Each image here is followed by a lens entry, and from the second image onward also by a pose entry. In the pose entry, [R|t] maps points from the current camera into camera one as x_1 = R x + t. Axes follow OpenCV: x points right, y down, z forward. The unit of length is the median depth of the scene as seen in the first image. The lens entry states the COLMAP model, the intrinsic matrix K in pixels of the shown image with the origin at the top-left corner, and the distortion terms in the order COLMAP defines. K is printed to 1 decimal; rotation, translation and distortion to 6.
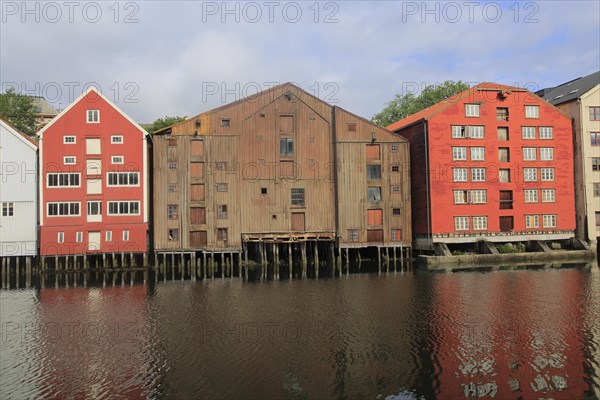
lens RADIAL K [[543.0, 0, 300.0], [0, 543.0, 200.0], [0, 0, 1]] dist [-0.044214, 0.159490]
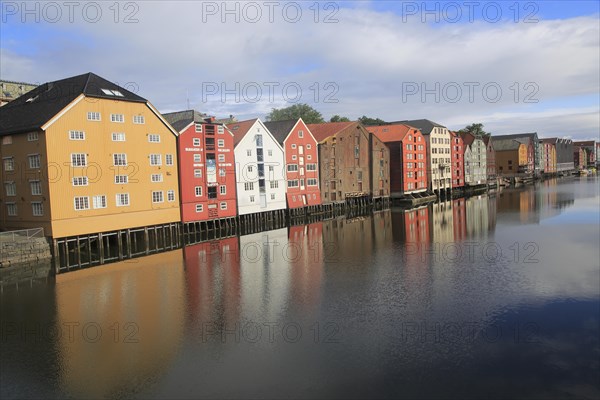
lens RADIAL K [[543.0, 0, 300.0], [0, 543.0, 200.0], [0, 0, 1]] dist [-0.044214, 0.159490]
pose [[0.701934, -0.043766, 0.710896, -1.709262], [0.001338, 0.998190, 0.060132, -0.037939], [-0.712241, -0.041258, 0.700722, -0.326525]]
